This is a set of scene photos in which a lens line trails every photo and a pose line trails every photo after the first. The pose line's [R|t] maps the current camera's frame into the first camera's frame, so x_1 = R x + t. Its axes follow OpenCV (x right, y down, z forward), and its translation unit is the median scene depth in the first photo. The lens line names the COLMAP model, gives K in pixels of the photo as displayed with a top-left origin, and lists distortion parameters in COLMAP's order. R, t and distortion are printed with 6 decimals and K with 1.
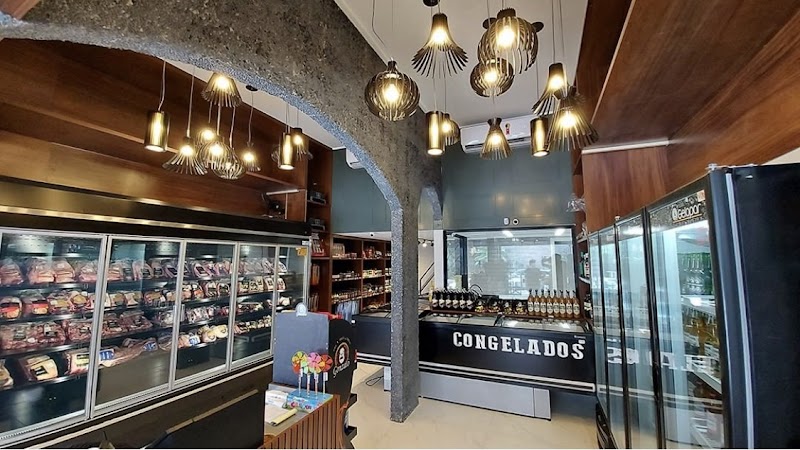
lens RADIAL K [[319.9, 0, 405.7], [0, 319.9, 225.8], [0, 0, 1]] dist [0.017863, 0.000159]
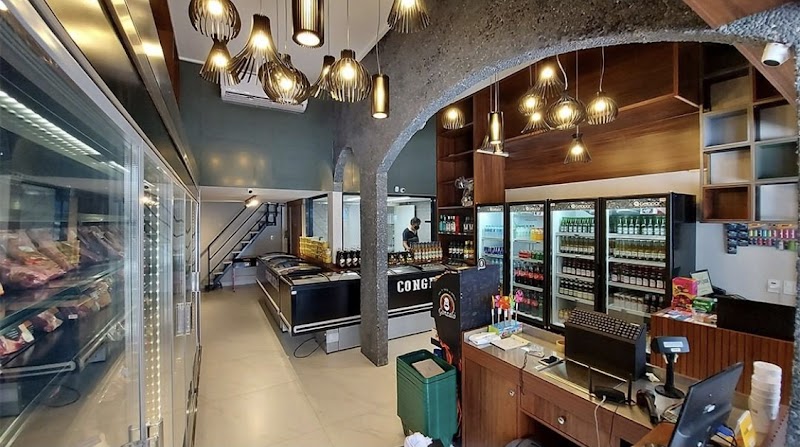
lens RADIAL K [[319.9, 0, 405.7], [0, 319.9, 223.1], [0, 0, 1]] dist [0.017863, 0.000159]
pose [[0.584416, -0.013329, 0.811345, -0.837348], [-0.080369, 0.993998, 0.074220, 0.025963], [-0.807465, -0.108582, 0.579837, 0.327174]]
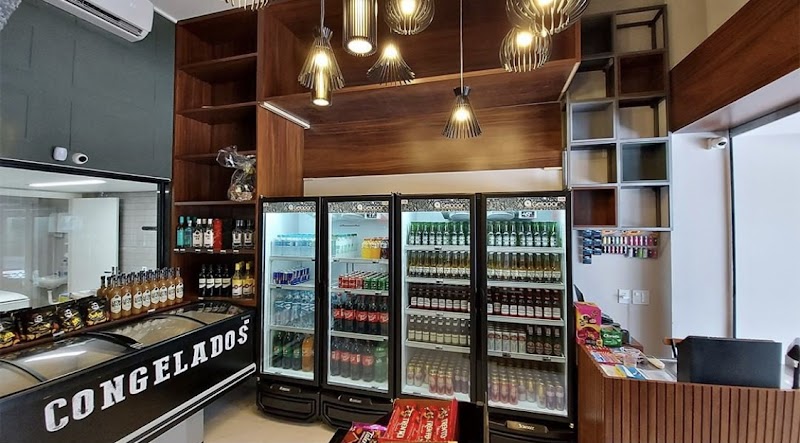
lens RADIAL K [[324.3, 0, 410.2], [0, 324.3, 212.1], [0, 0, 1]] dist [-0.009767, -0.003567]
pose [[-0.133997, 0.029991, 0.990528, -0.340856], [-0.102579, 0.993753, -0.043965, 0.056036], [-0.985658, -0.107499, -0.130083, 0.646002]]
